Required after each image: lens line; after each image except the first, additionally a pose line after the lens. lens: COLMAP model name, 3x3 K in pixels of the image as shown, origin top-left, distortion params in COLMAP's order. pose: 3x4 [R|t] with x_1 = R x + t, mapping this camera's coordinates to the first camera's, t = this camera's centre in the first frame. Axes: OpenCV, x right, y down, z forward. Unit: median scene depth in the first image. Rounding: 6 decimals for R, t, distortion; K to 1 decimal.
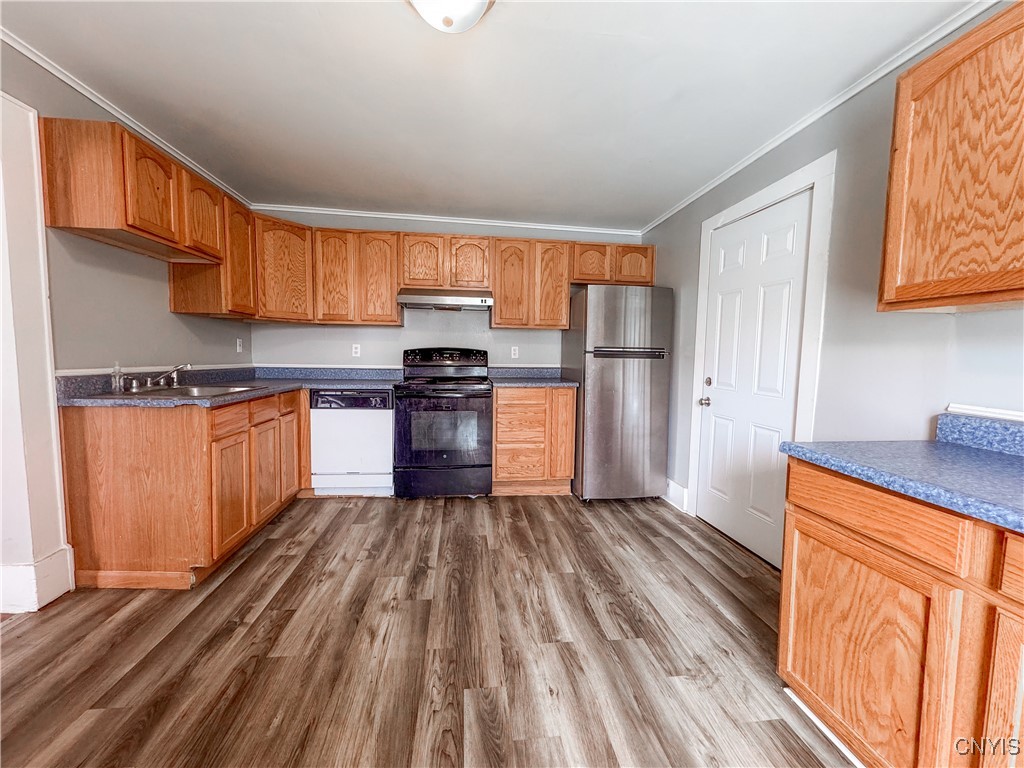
lens RADIAL K [[406.6, 0, 512.8], [0, 406.6, 385.7], [0, 0, 1]] dist [-0.005903, 0.000288]
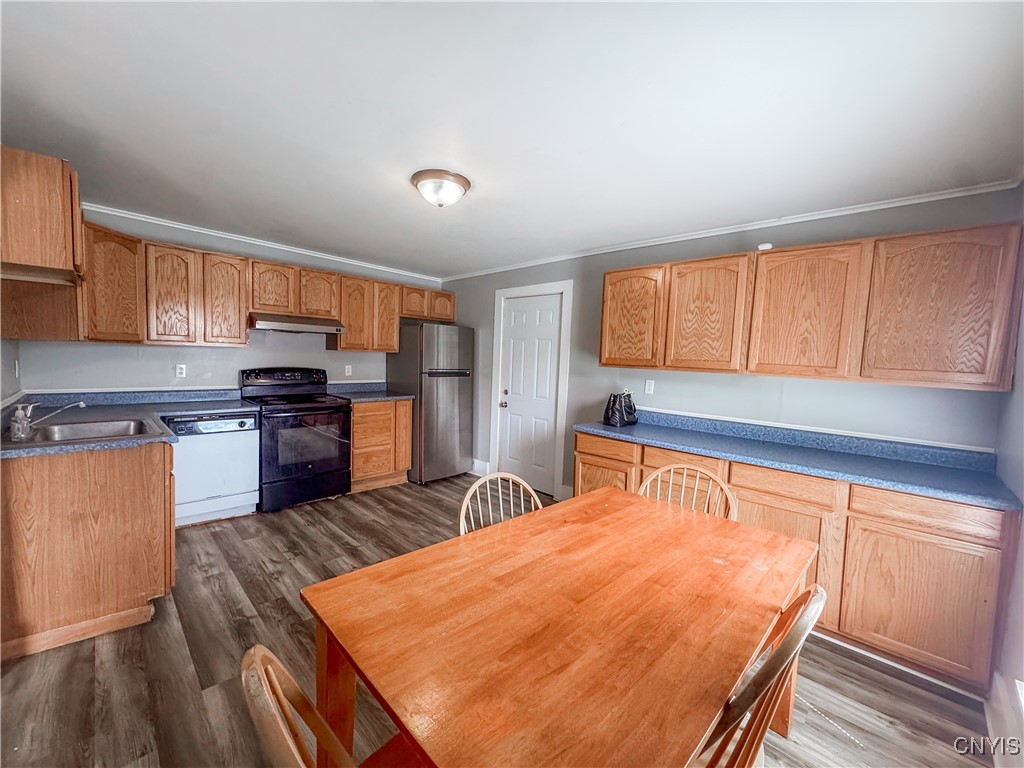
lens RADIAL K [[406.6, 0, 512.8], [0, 406.6, 385.7], [0, 0, 1]] dist [-0.005903, 0.000288]
pose [[0.780527, -0.032832, 0.624260, -0.480347], [0.027946, 0.999454, 0.017623, -0.062053], [-0.624498, 0.003690, 0.781018, -0.266202]]
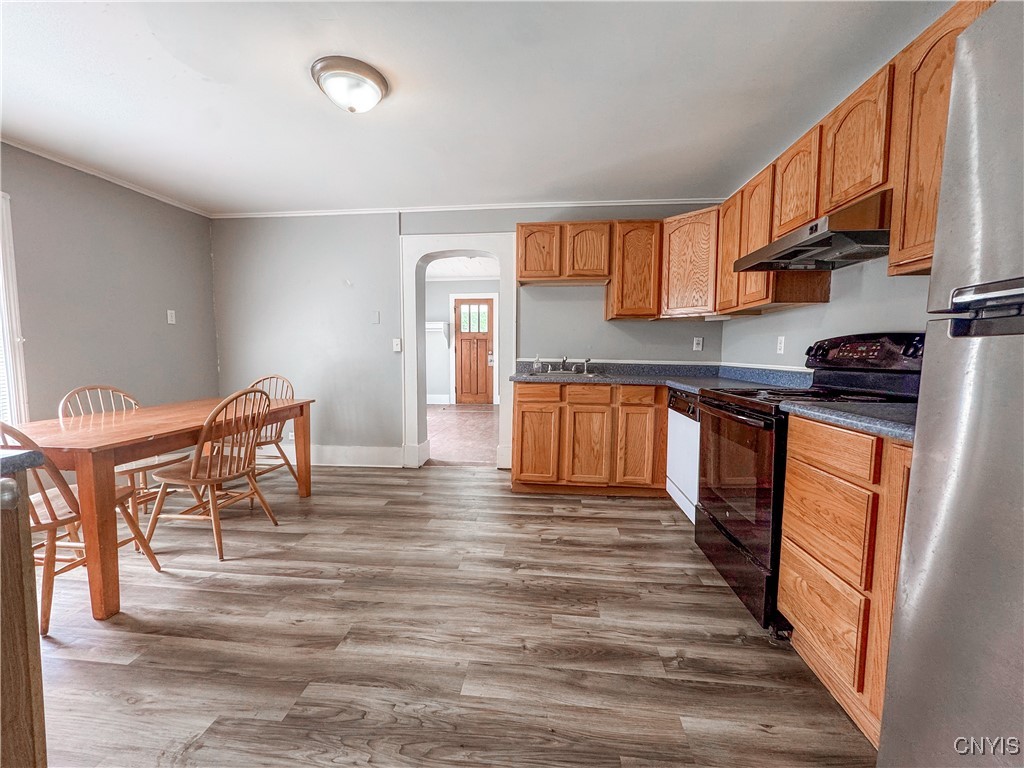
lens RADIAL K [[406.6, 0, 512.8], [0, 406.6, 385.7], [0, 0, 1]] dist [-0.005903, 0.000288]
pose [[-0.217752, 0.060985, -0.974097, 0.542180], [-0.088491, 0.992702, 0.081932, -0.041758], [0.971984, 0.104040, -0.210766, 0.901372]]
